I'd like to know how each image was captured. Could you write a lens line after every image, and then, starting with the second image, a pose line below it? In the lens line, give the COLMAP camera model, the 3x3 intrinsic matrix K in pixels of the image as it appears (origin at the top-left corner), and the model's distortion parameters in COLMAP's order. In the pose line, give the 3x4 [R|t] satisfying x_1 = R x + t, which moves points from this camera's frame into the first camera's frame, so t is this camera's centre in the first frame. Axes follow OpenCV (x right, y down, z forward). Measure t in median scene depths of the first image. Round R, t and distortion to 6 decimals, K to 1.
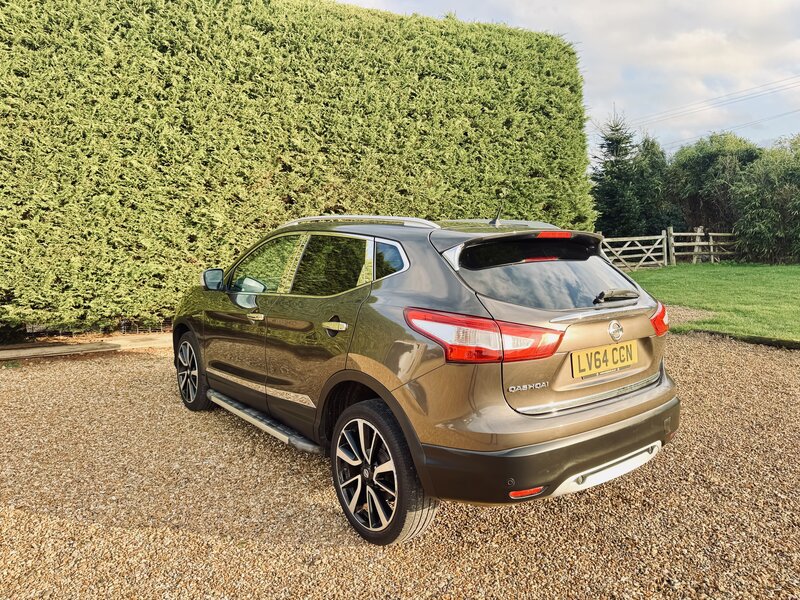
lens RADIAL K [[562.6, 0, 402.0], [0, 562.6, 306.7], [0, 0, 1]] dist [0.059094, -0.078028]
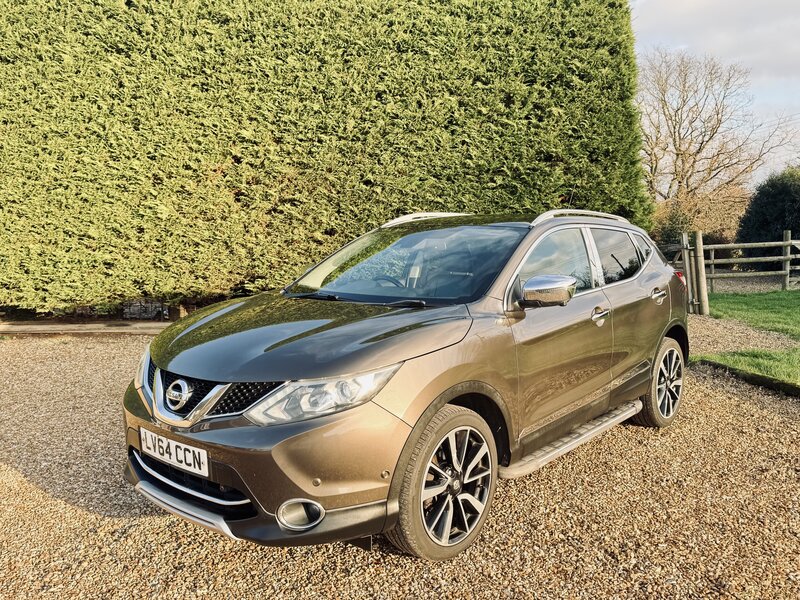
lens RADIAL K [[665.4, 0, 402.5], [0, 665.4, 309.7], [0, 0, 1]] dist [0.110969, -0.188374]
pose [[0.928509, 0.057599, -0.366814, 0.498887], [-0.060773, 0.998147, 0.002901, -0.005745], [0.366302, 0.019599, 0.930290, 0.021892]]
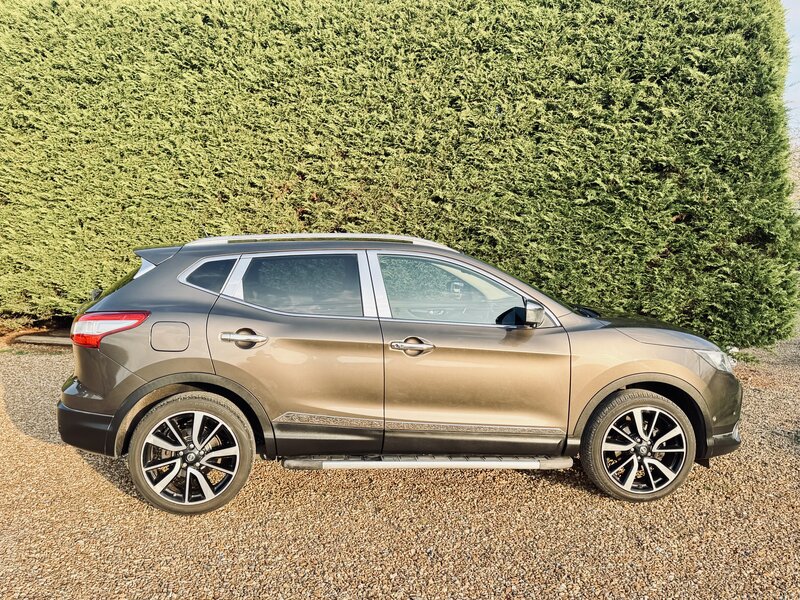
lens RADIAL K [[718.1, 0, 407.0], [0, 718.1, 308.1], [0, 0, 1]] dist [0.114863, -0.201137]
pose [[0.787260, 0.077983, -0.611670, 0.660914], [-0.107224, 0.994171, -0.011256, -0.034971], [0.607227, 0.074447, 0.791033, 0.182702]]
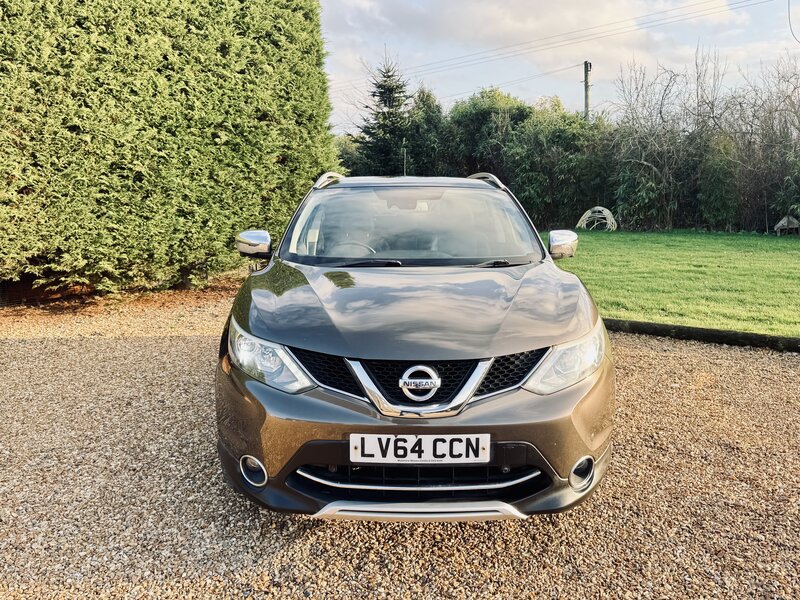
lens RADIAL K [[665.4, 0, 399.3], [0, 665.4, 302.7], [0, 0, 1]] dist [0.110969, -0.188374]
pose [[0.942141, -0.036555, 0.333217, 0.107426], [0.026071, 0.999016, 0.035883, 0.000835], [-0.334201, -0.025120, 0.942167, 0.030137]]
